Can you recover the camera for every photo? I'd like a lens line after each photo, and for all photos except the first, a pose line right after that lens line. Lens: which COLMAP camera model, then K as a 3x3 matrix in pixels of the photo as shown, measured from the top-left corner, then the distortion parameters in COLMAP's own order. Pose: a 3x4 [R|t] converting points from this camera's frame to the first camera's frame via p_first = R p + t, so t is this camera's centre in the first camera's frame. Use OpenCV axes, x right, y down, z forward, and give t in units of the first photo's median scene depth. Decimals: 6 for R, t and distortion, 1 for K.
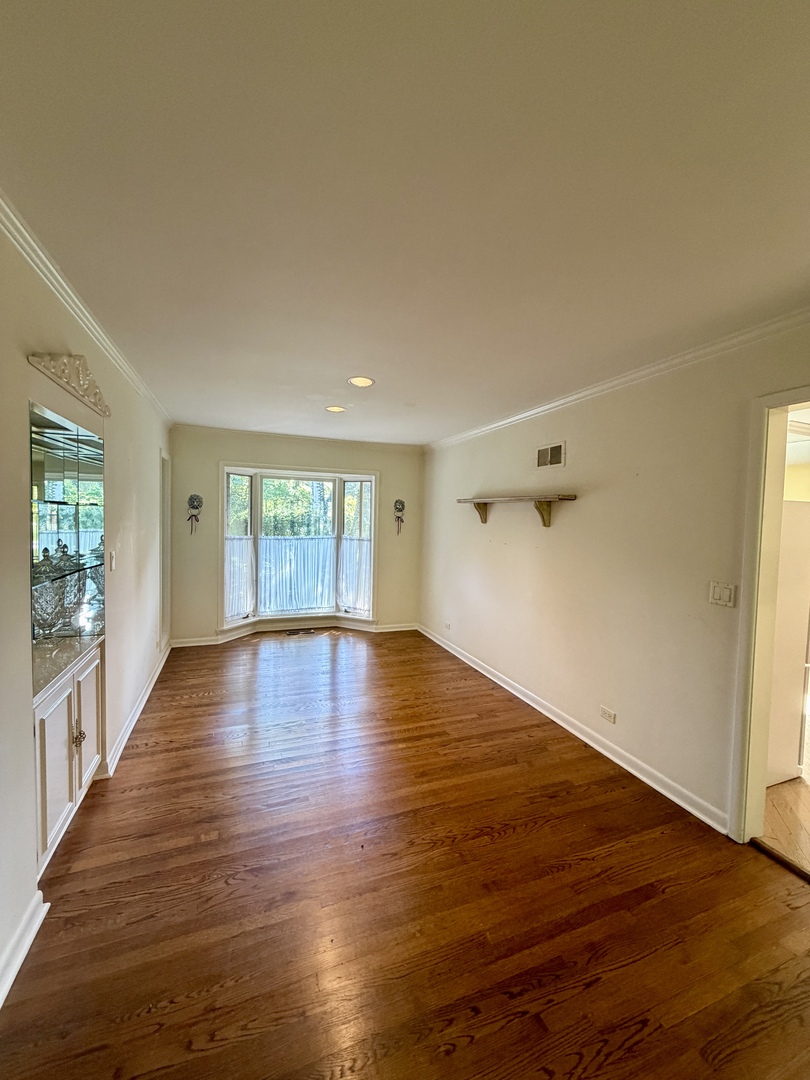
lens RADIAL K [[430.3, 0, 398.3], [0, 430.3, 538.2], [0, 0, 1]] dist [-0.001270, 0.001008]
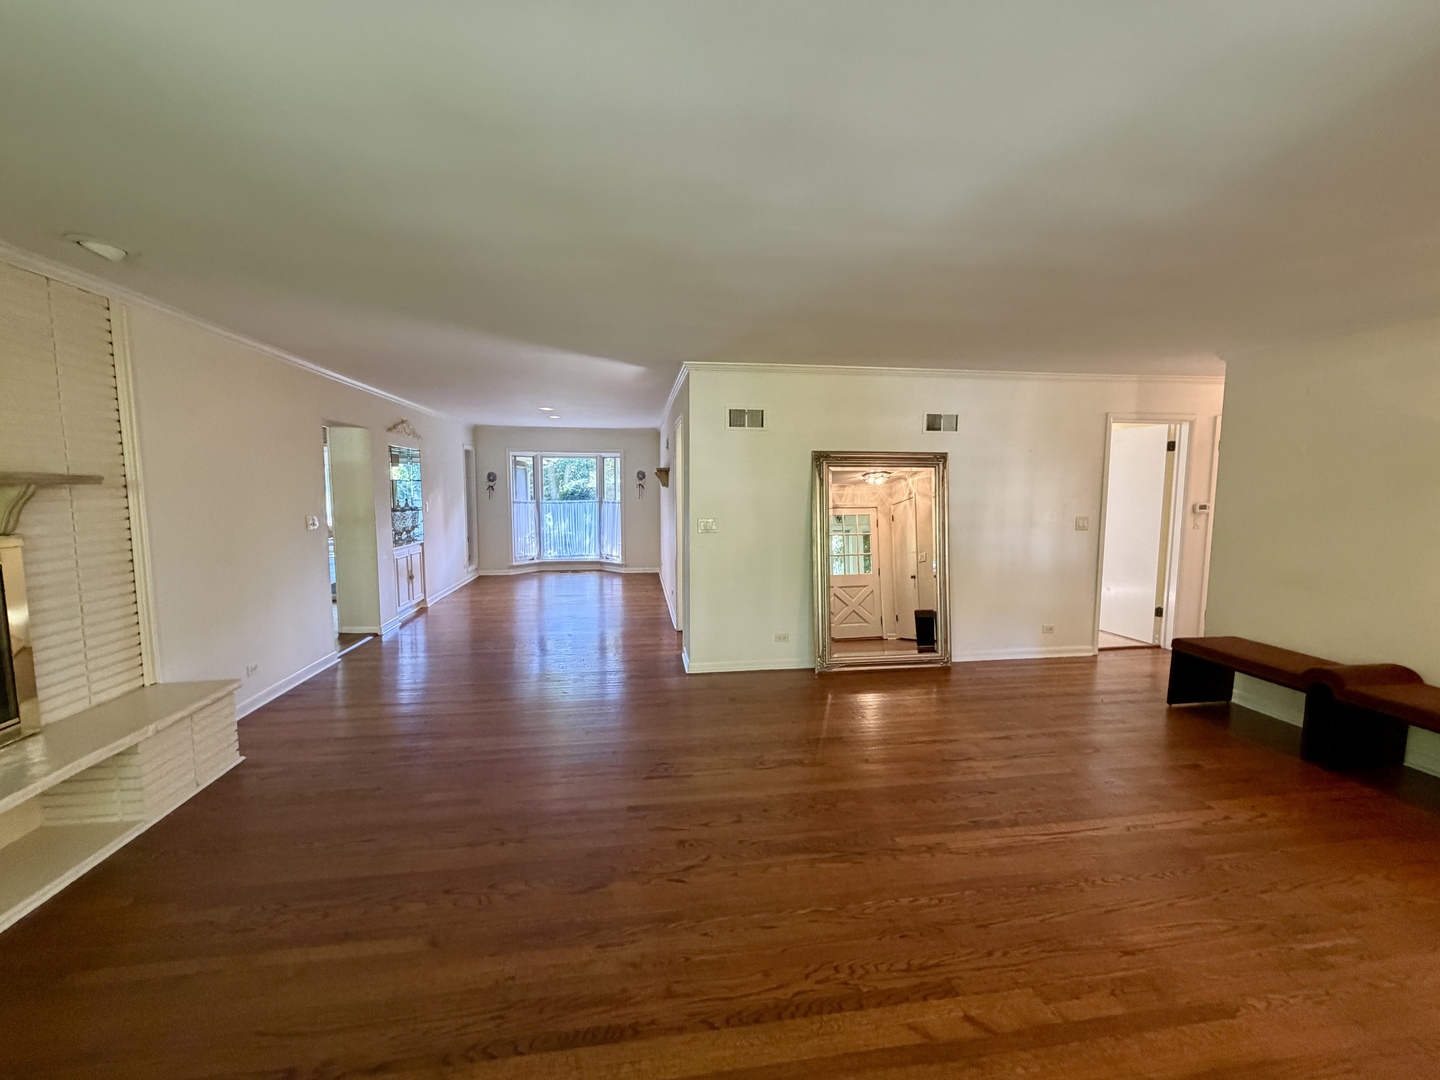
lens RADIAL K [[573.8, 0, 714.9], [0, 573.8, 541.5], [0, 0, 1]] dist [-0.001270, 0.001008]
pose [[0.977816, -0.000691, -0.209463, 0.593941], [0.010009, 0.999007, 0.043426, 0.050943], [0.209225, -0.044559, 0.976852, -0.663610]]
